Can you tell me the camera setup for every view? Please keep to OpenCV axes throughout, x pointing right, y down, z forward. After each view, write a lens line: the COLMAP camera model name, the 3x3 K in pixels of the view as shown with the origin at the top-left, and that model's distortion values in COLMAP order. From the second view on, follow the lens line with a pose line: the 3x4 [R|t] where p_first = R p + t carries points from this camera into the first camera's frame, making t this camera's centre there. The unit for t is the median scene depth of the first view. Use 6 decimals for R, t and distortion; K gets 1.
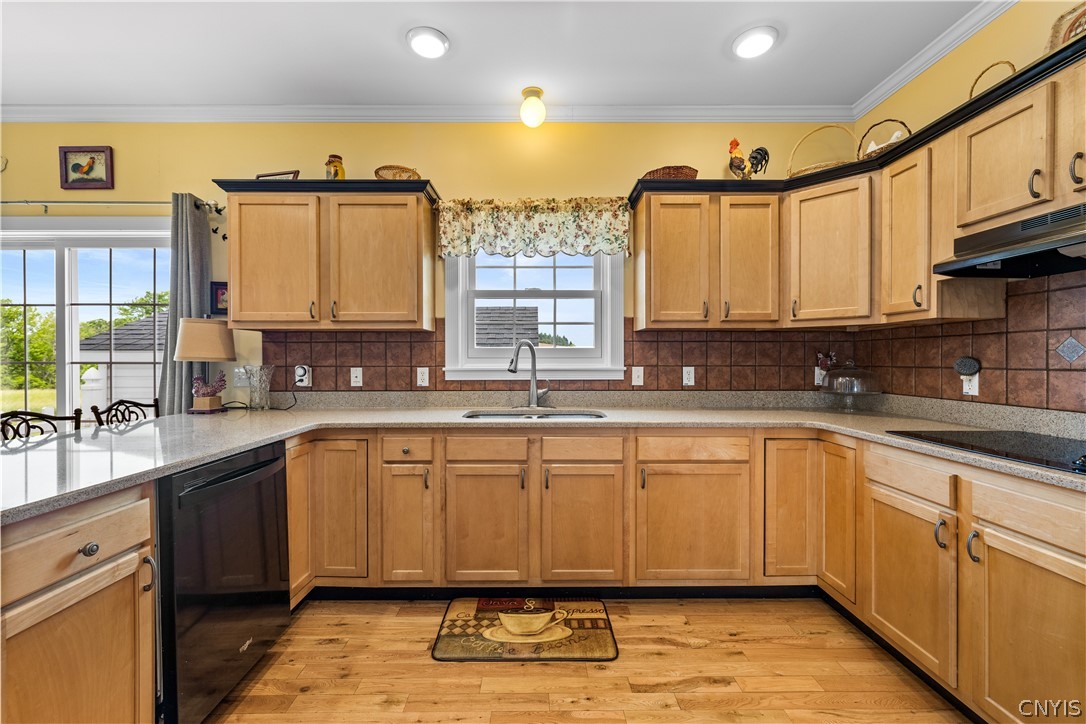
lens RADIAL K [[455.6, 0, 538.5], [0, 455.6, 361.2], [0, 0, 1]] dist [-0.000855, 0.000671]
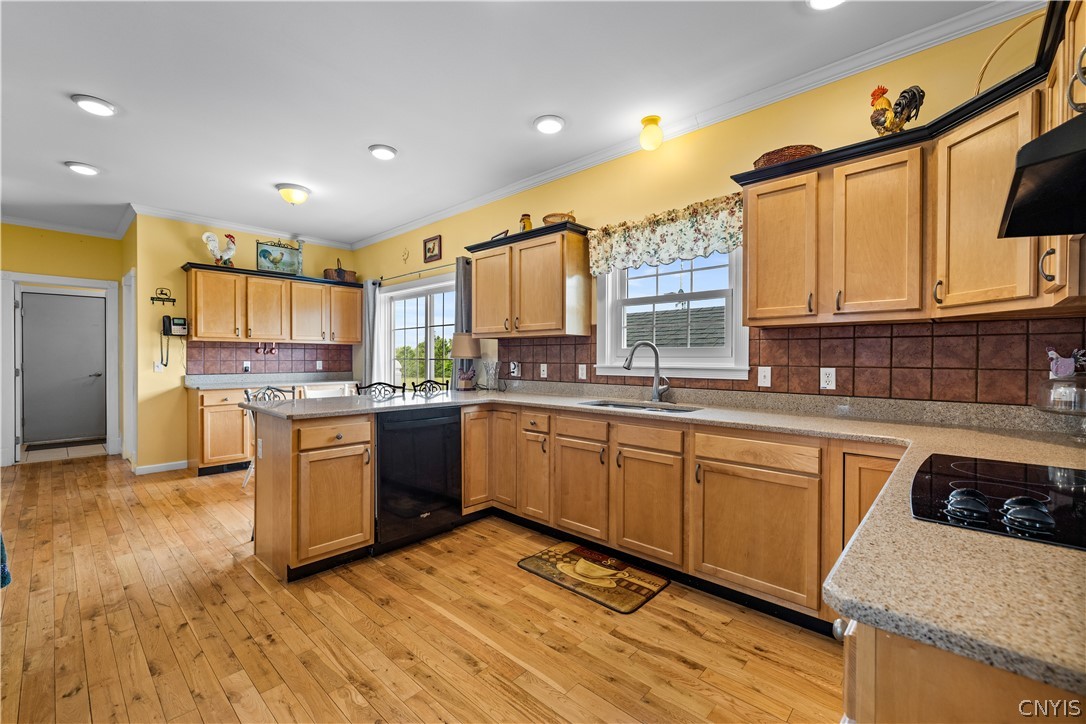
lens RADIAL K [[455.6, 0, 535.9], [0, 455.6, 361.8], [0, 0, 1]] dist [-0.000855, 0.000671]
pose [[0.724097, 0.009347, -0.689635, 0.586742], [-0.007995, 0.999955, 0.005158, 0.000900], [0.689652, 0.001779, 0.724139, -0.005901]]
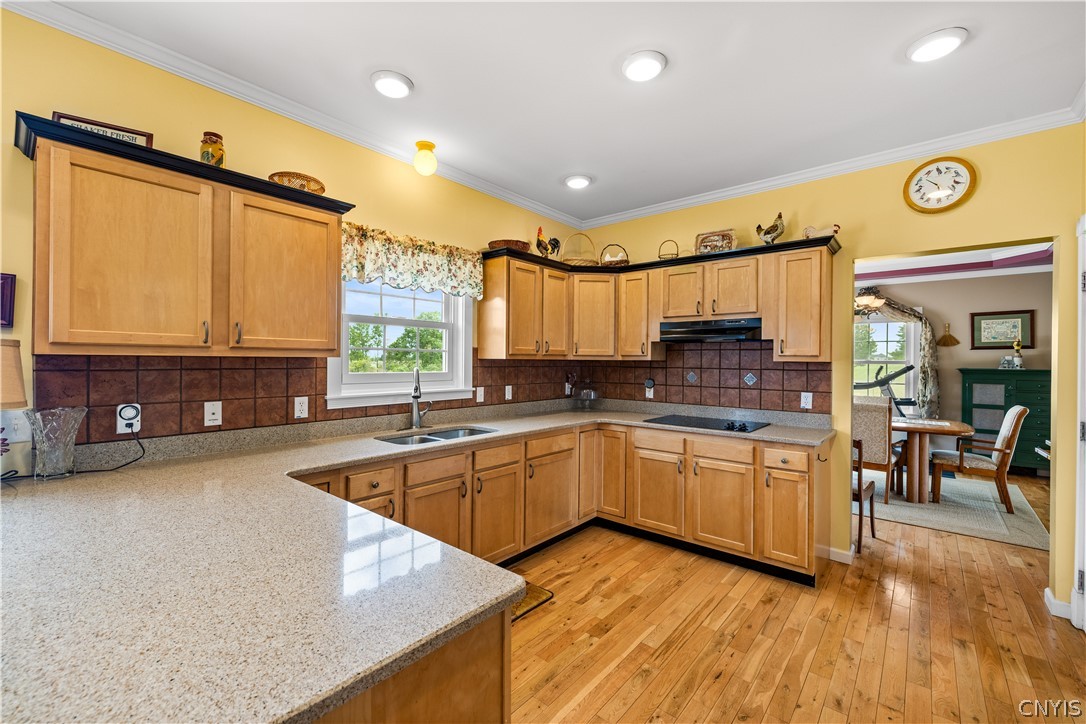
lens RADIAL K [[455.6, 0, 539.7], [0, 455.6, 360.7], [0, 0, 1]] dist [-0.000855, 0.000671]
pose [[0.651095, 0.006002, 0.758972, -0.703474], [-0.006233, 0.999977, -0.002561, -0.065268], [-0.758970, -0.003063, 0.651118, 0.066173]]
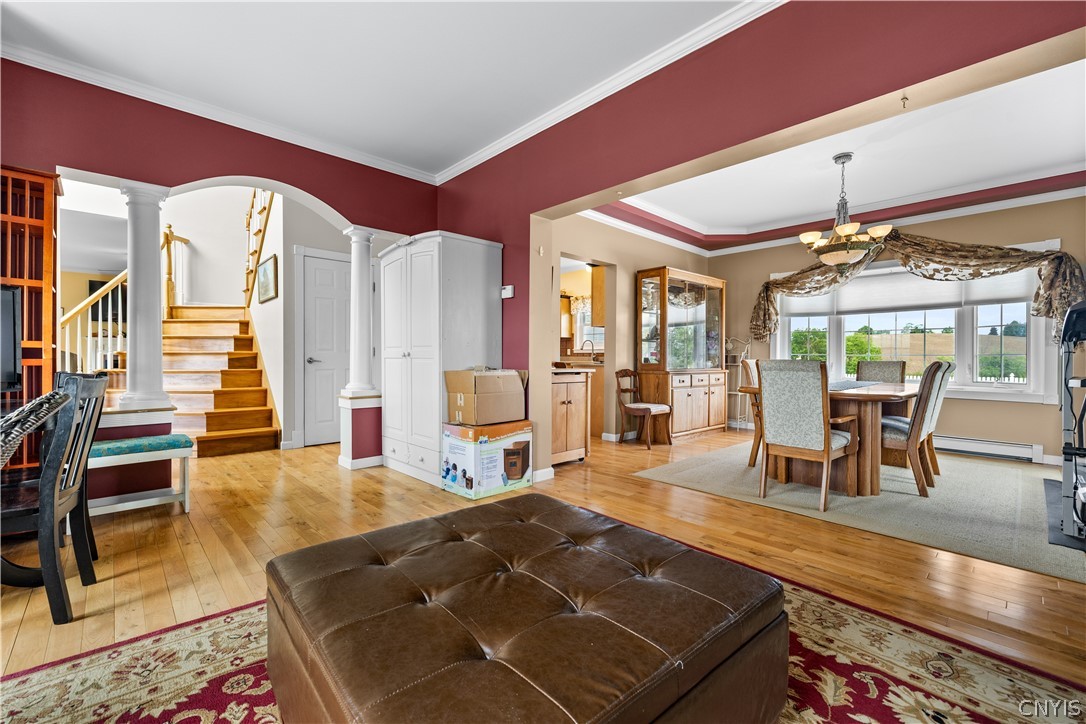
lens RADIAL K [[455.6, 0, 541.6], [0, 455.6, 360.1], [0, 0, 1]] dist [-0.000855, 0.000671]
pose [[0.684133, 0.011762, -0.729263, 2.181746], [-0.012508, 0.999912, 0.004393, 0.089660], [0.729250, 0.006116, 0.684220, -1.487669]]
